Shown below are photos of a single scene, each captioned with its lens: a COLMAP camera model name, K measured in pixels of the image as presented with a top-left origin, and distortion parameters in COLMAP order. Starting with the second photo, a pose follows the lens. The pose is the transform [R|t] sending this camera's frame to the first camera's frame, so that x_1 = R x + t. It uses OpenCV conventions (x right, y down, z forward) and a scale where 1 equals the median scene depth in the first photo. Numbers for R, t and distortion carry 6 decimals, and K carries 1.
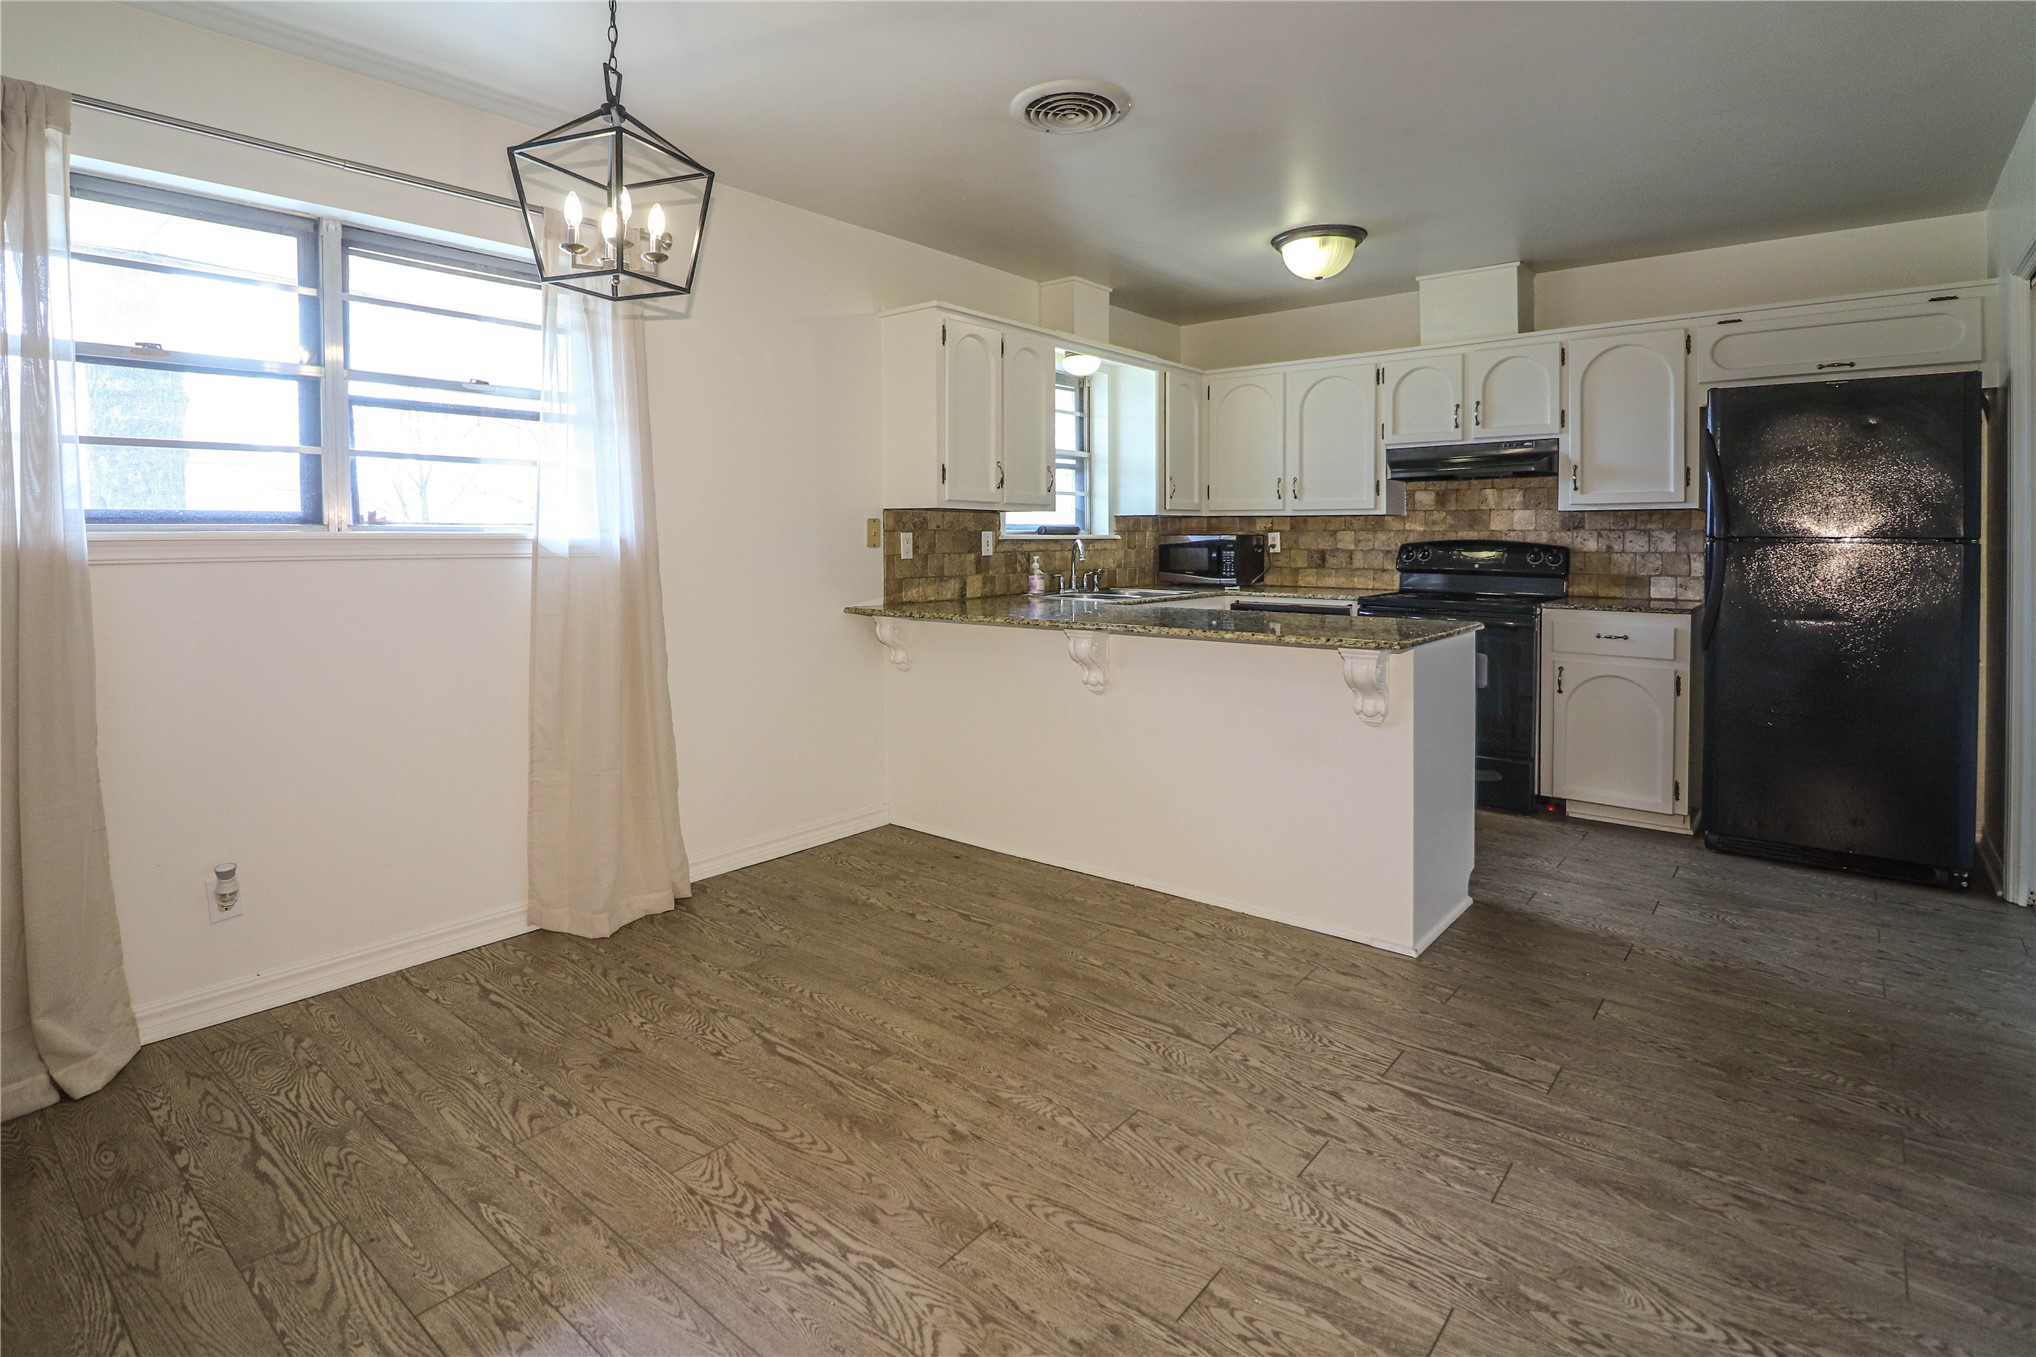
lens RADIAL K [[993.0, 0, 1033.1], [0, 993.0, 560.2], [0, 0, 1]] dist [-0.000740, -0.006754]
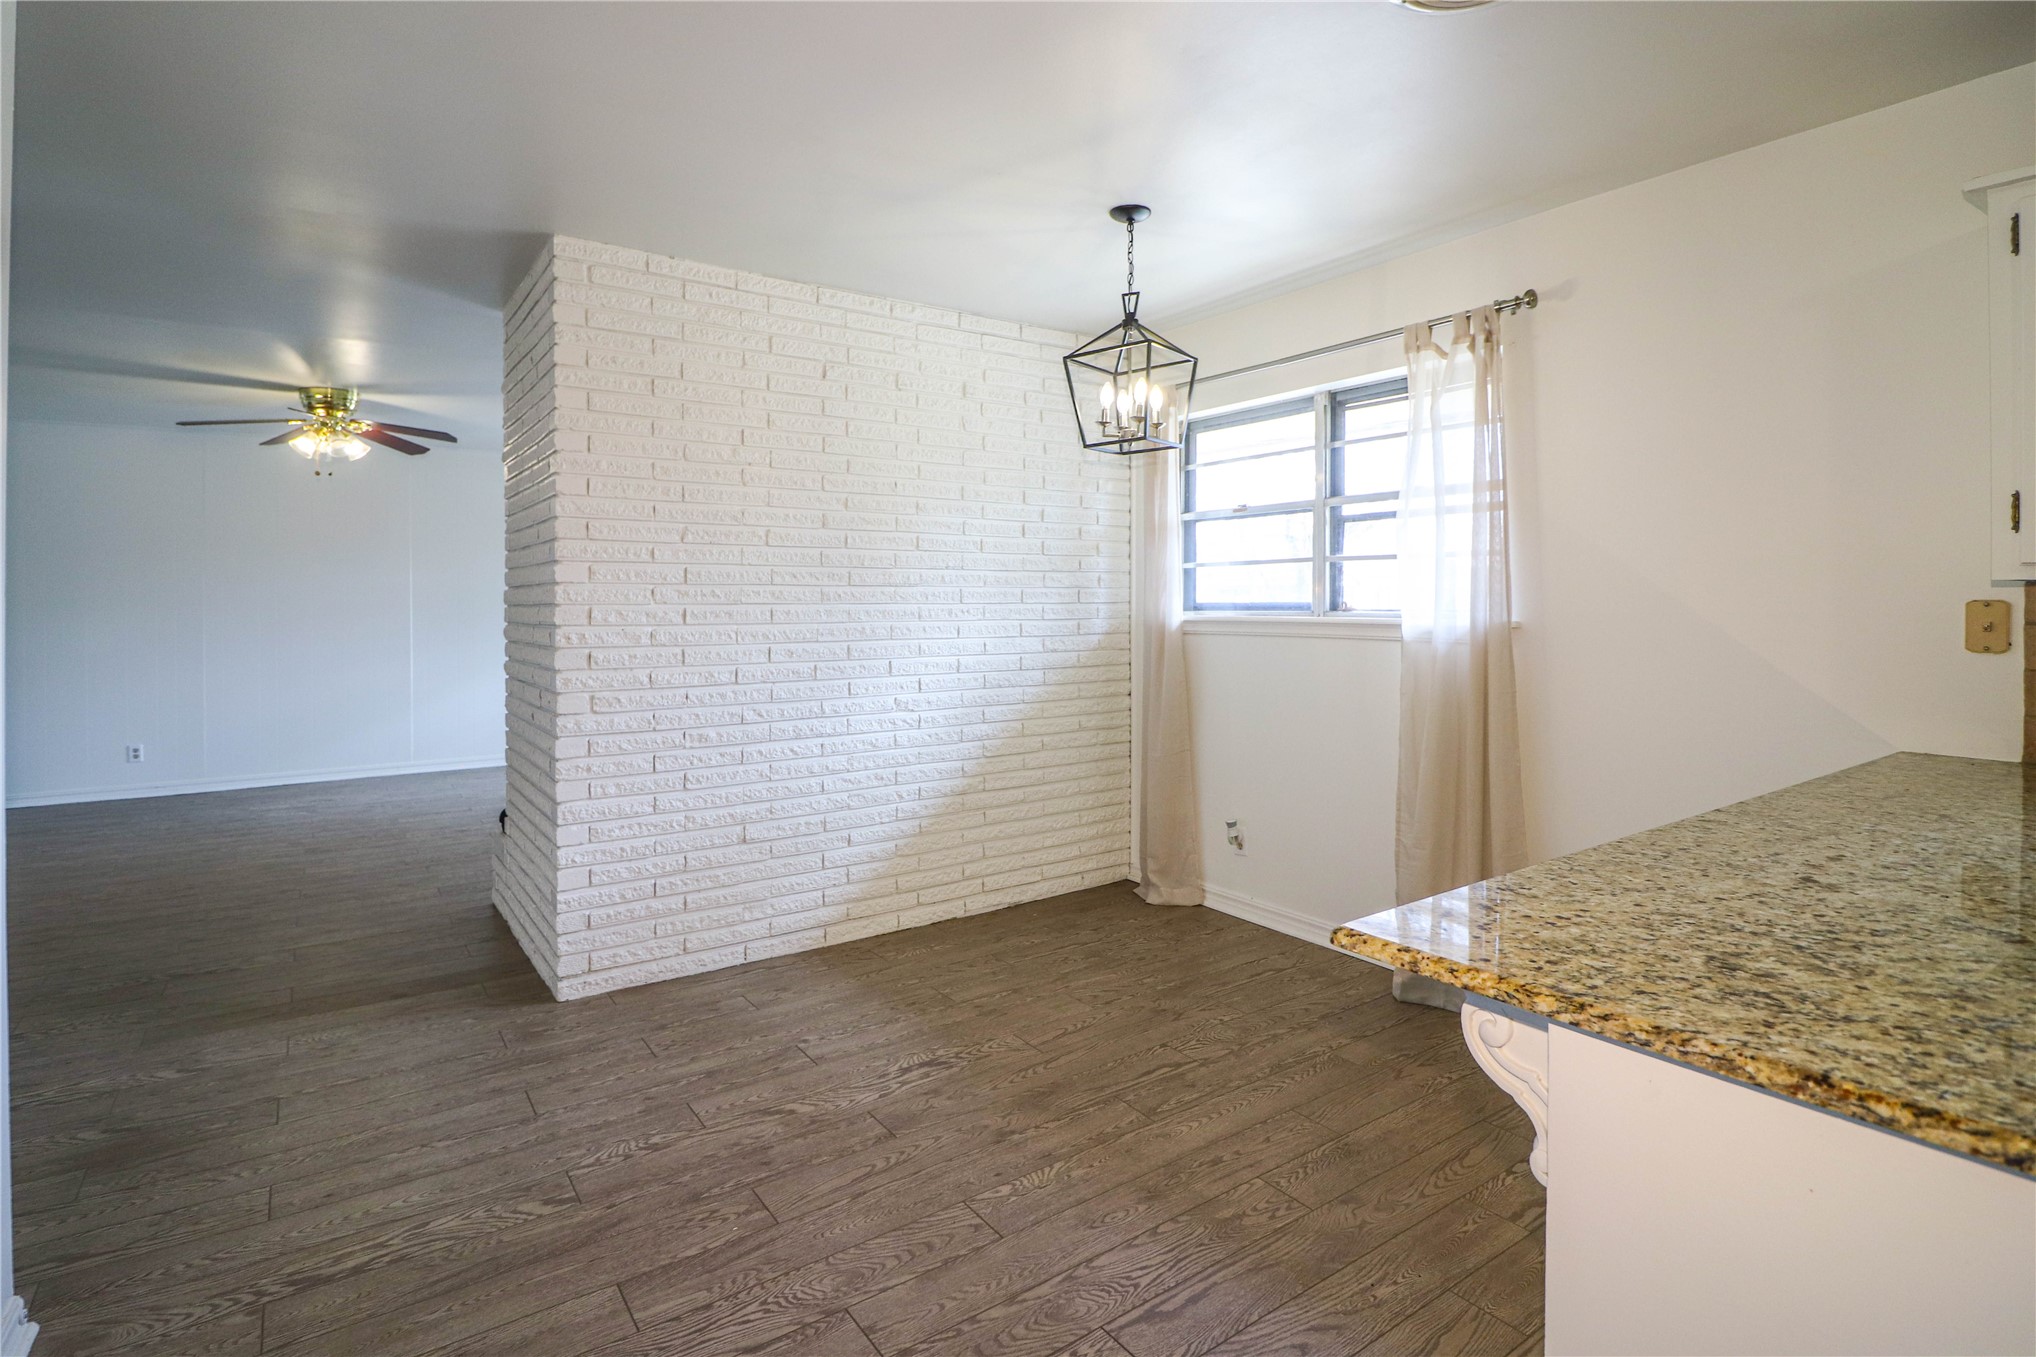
lens RADIAL K [[1022.8, 0, 999.3], [0, 1022.8, 605.9], [0, 0, 1]] dist [-0.011475, -0.000729]
pose [[-0.283331, 0.007973, -0.958989, 0.512263], [-0.023389, 0.999611, 0.015221, -0.034309], [0.958737, 0.026742, -0.283034, 0.617173]]
